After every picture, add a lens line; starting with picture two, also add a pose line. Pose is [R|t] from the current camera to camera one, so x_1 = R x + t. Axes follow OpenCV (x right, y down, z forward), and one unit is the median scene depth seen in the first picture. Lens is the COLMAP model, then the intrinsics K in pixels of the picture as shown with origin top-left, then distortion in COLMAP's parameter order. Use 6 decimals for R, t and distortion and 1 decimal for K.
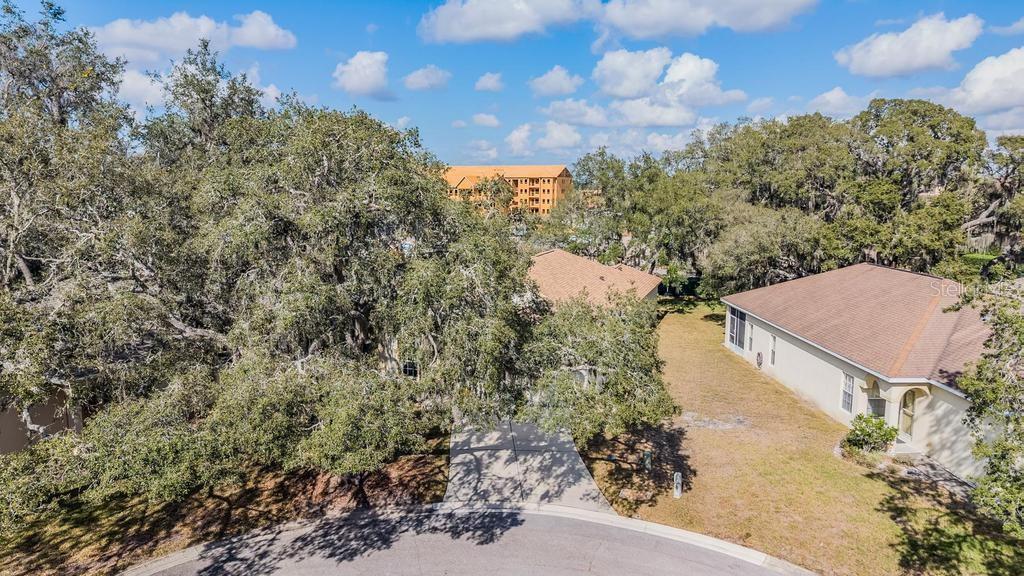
lens RADIAL K [[700.2, 0, 515.8], [0, 700.2, 286.6], [0, 0, 1]] dist [0.011452, -0.012701]
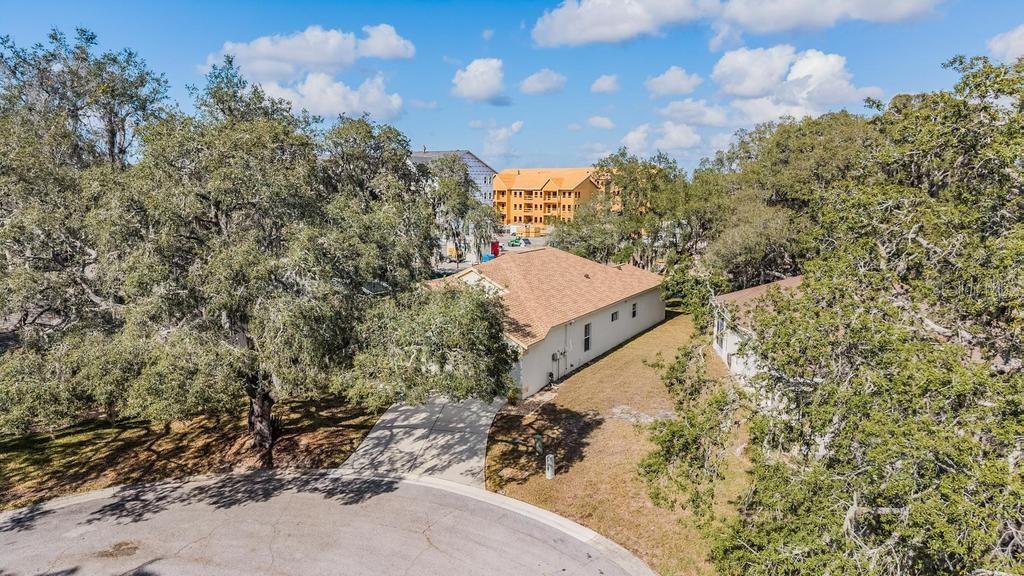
lens RADIAL K [[700.2, 0, 513.6], [0, 700.2, 289.0], [0, 0, 1]] dist [0.011452, -0.012701]
pose [[0.985232, 0.022813, -0.169696, 0.168961], [-0.022922, 0.999736, 0.001317, 0.007349], [0.169682, 0.002592, 0.985496, -0.023494]]
